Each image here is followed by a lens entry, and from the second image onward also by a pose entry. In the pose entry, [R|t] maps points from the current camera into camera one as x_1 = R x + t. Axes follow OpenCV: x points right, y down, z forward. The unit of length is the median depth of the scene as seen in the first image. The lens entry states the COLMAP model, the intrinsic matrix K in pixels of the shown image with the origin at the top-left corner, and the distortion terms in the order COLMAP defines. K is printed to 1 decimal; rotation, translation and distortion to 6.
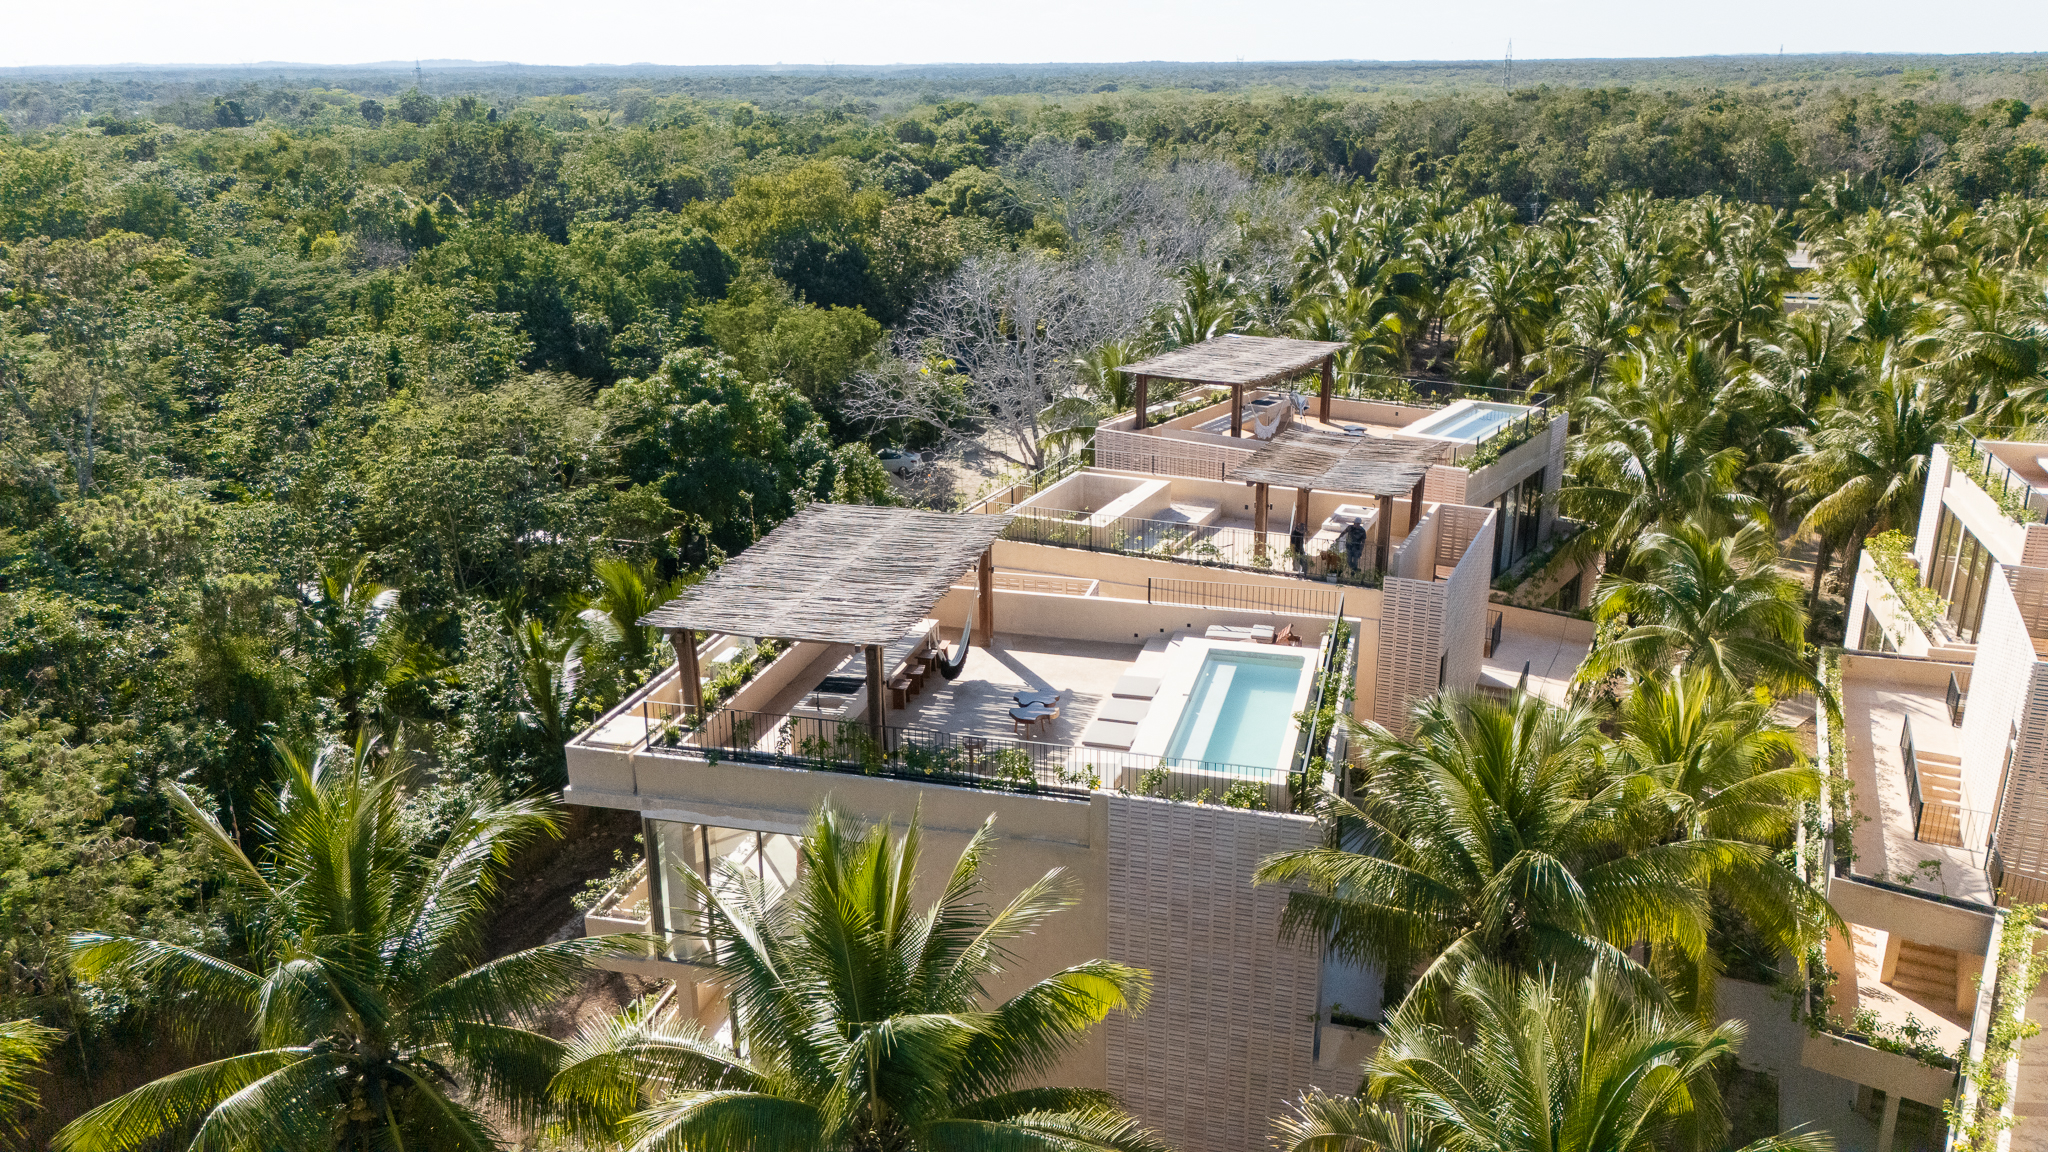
lens RADIAL K [[1506.3, 0, 1033.0], [0, 1506.3, 582.1], [0, 0, 1]] dist [0.050762, -0.051765]
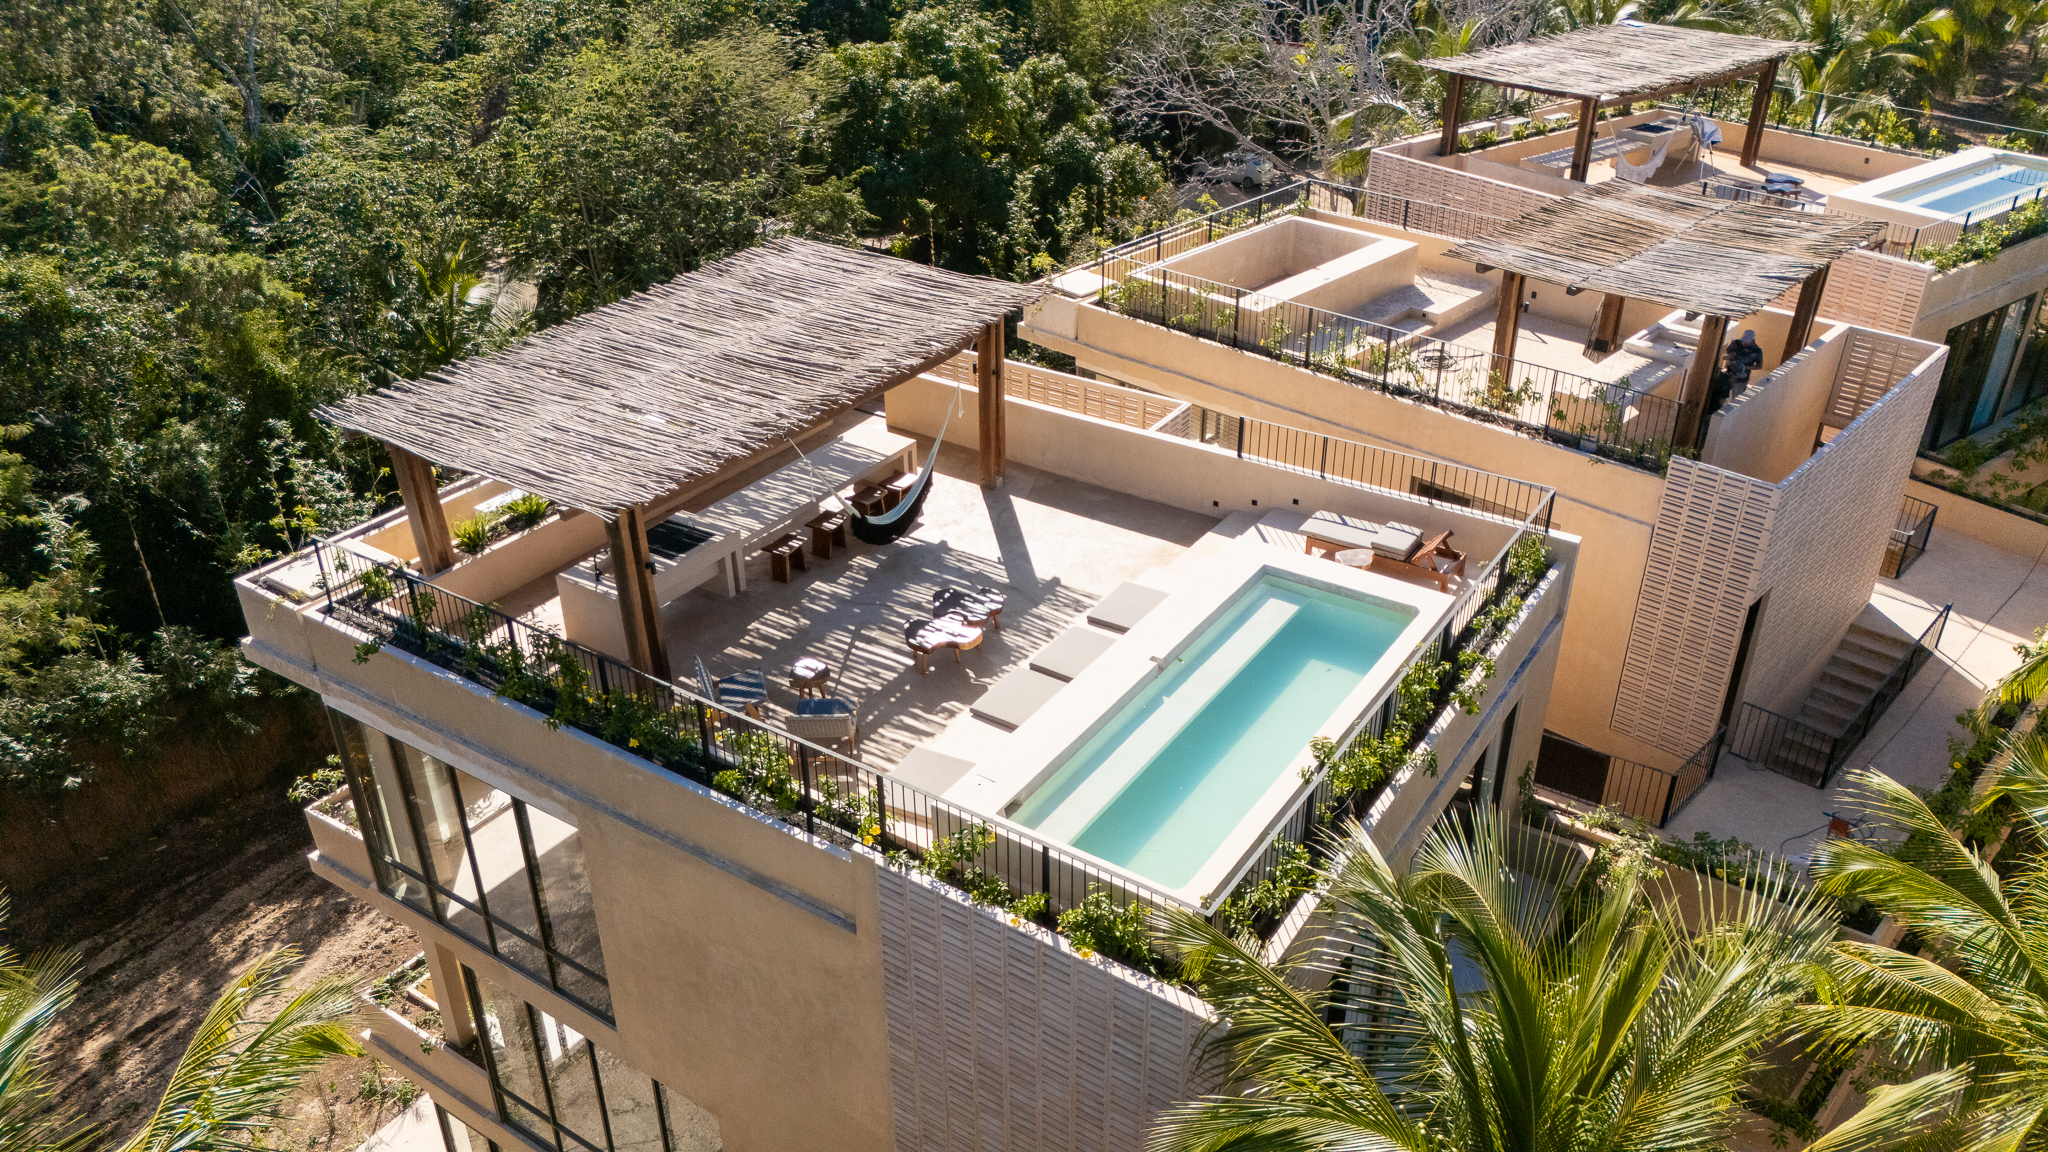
lens RADIAL K [[1506.3, 0, 1033.0], [0, 1506.3, 582.1], [0, 0, 1]] dist [0.050762, -0.051765]
pose [[0.948825, 0.156313, -0.274404, 0.139980], [-0.100231, 0.973041, 0.207714, -0.044733], [0.299475, -0.169580, 0.938913, 0.309492]]
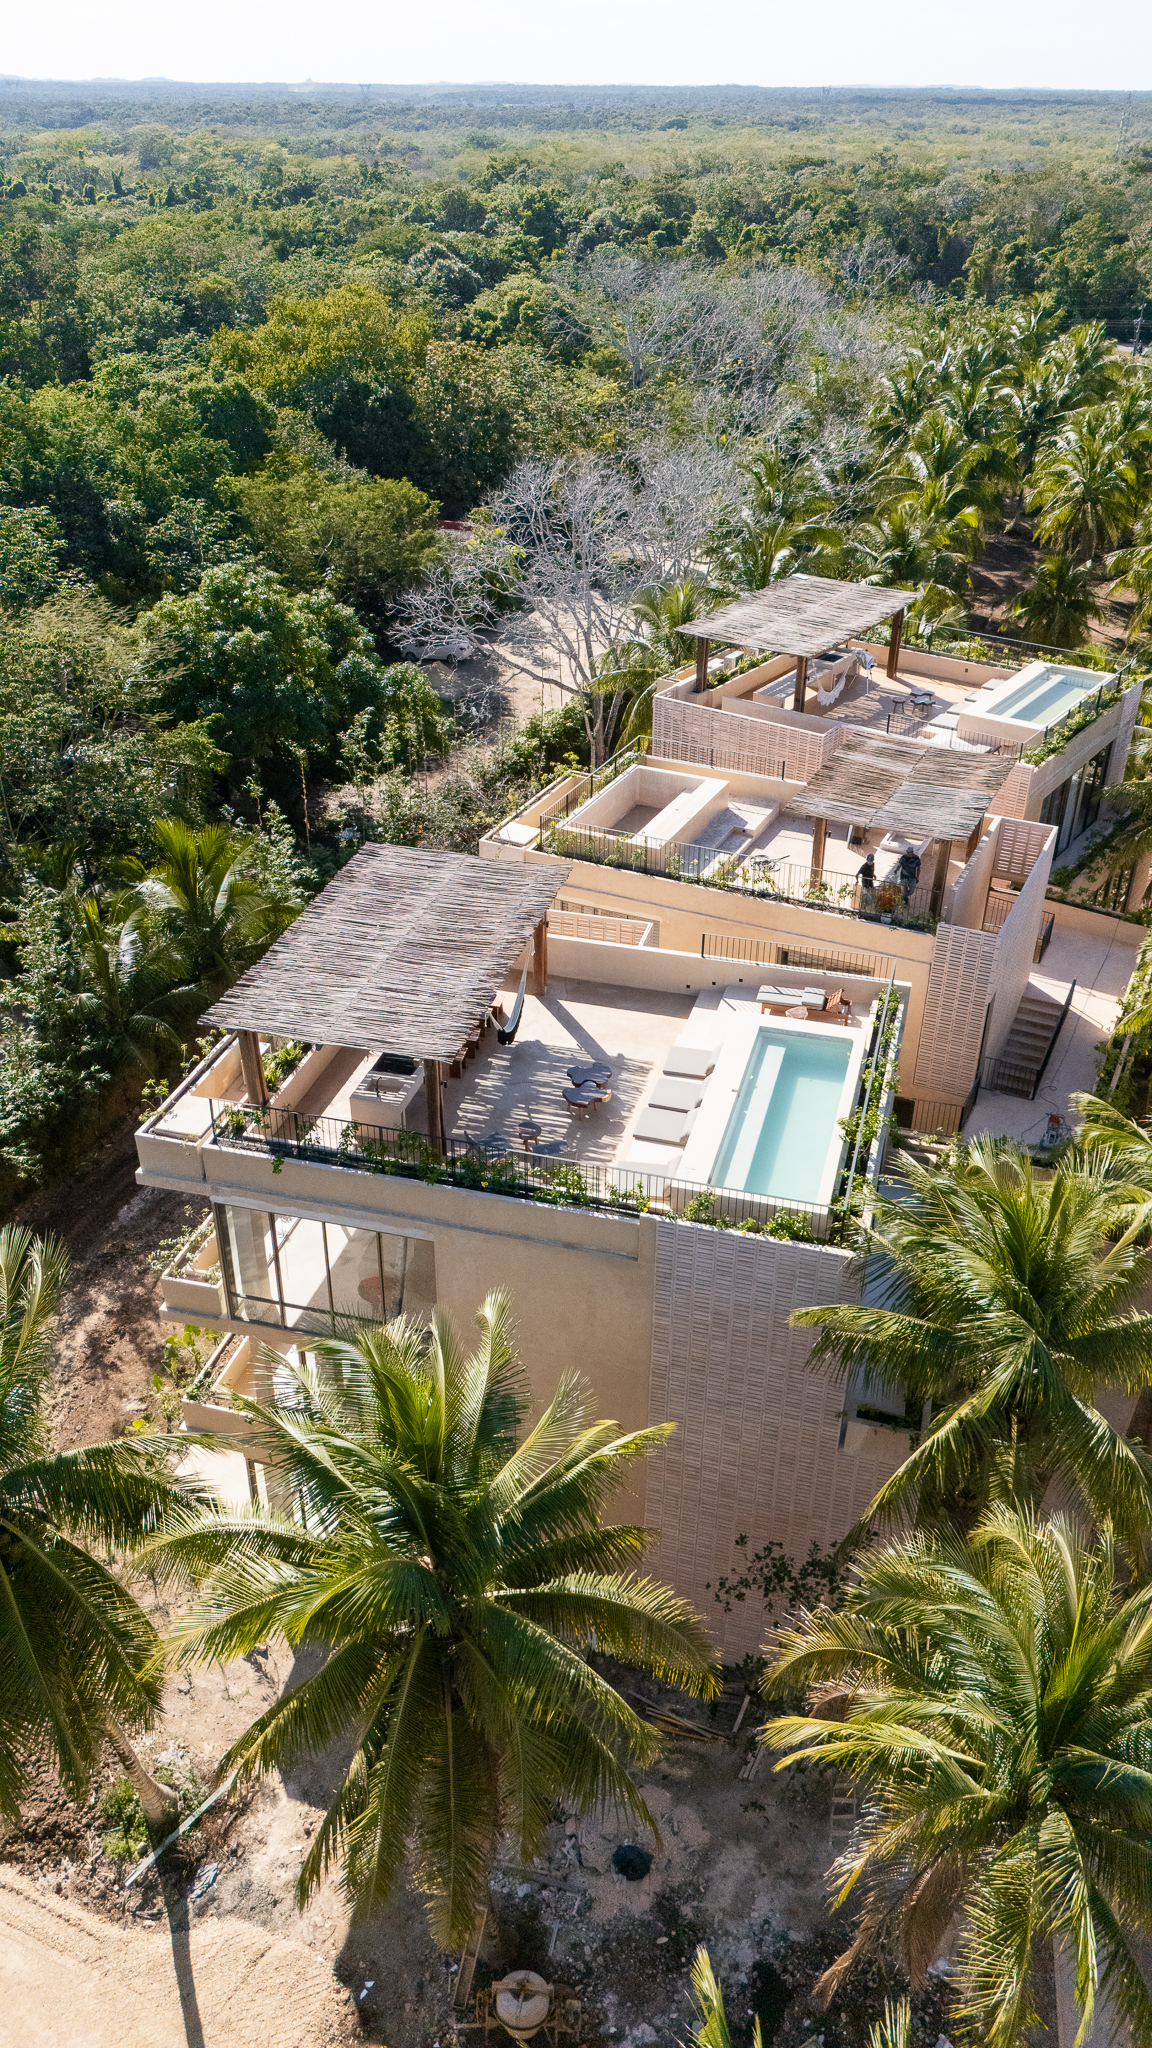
lens RADIAL K [[1506.3, 0, 572.0], [0, 1506.3, 1036.1], [0, 0, 1]] dist [0.050762, -0.051765]
pose [[0.999848, 0.017115, -0.003411, -0.004585], [-0.015890, 0.973643, 0.227523, -0.130258], [0.007215, -0.227435, 0.973767, 0.005215]]
